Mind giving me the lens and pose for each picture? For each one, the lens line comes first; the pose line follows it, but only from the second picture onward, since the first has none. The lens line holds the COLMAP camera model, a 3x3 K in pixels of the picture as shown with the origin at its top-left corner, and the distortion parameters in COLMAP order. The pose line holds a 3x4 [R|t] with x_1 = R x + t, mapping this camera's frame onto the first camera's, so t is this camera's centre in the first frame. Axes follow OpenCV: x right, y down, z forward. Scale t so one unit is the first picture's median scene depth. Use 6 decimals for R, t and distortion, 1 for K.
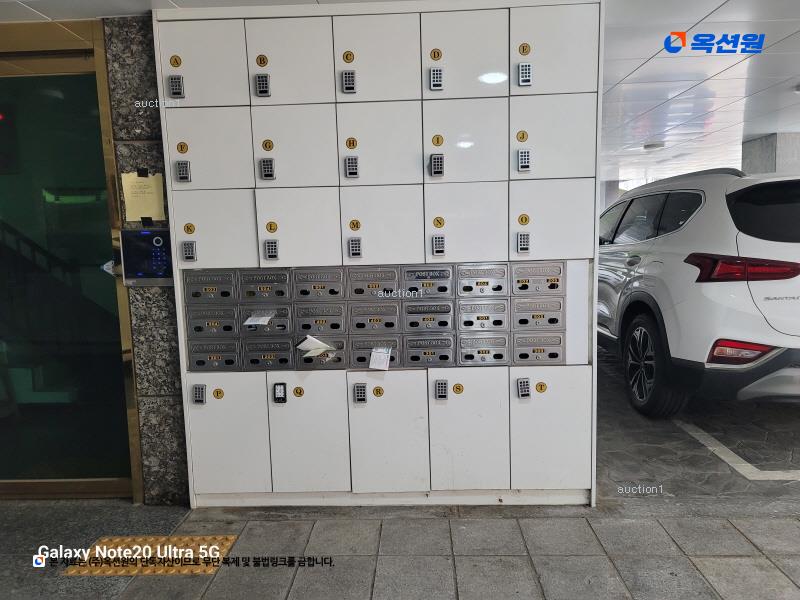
lens RADIAL K [[586.6, 0, 400.0], [0, 586.6, 300.0], [0, 0, 1]] dist [0.005784, 0.002431]
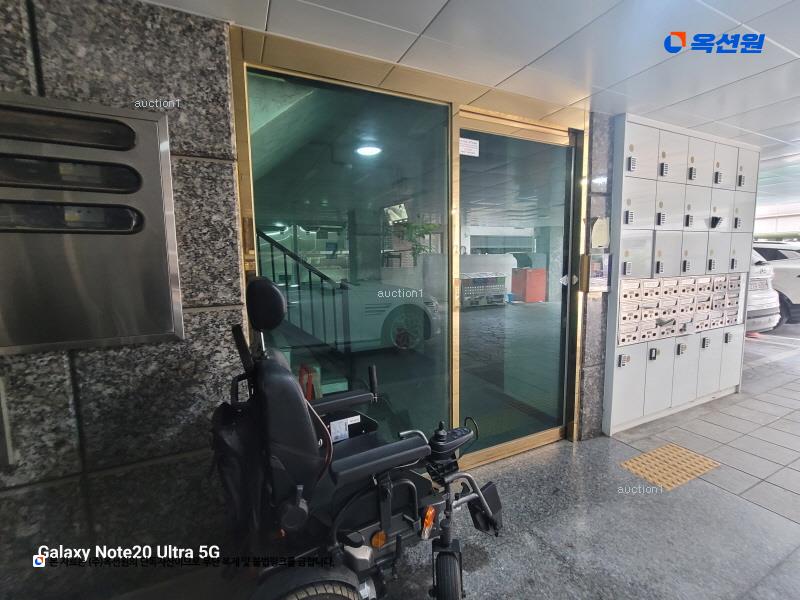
lens RADIAL K [[354.2, 0, 400.0], [0, 354.2, 300.0], [0, 0, 1]] dist [-0.000404, -0.000070]
pose [[0.886063, -0.035560, 0.462199, -1.290951], [0.054922, 0.998084, -0.028501, -0.004647], [-0.460300, 0.050639, 0.886318, 0.430575]]
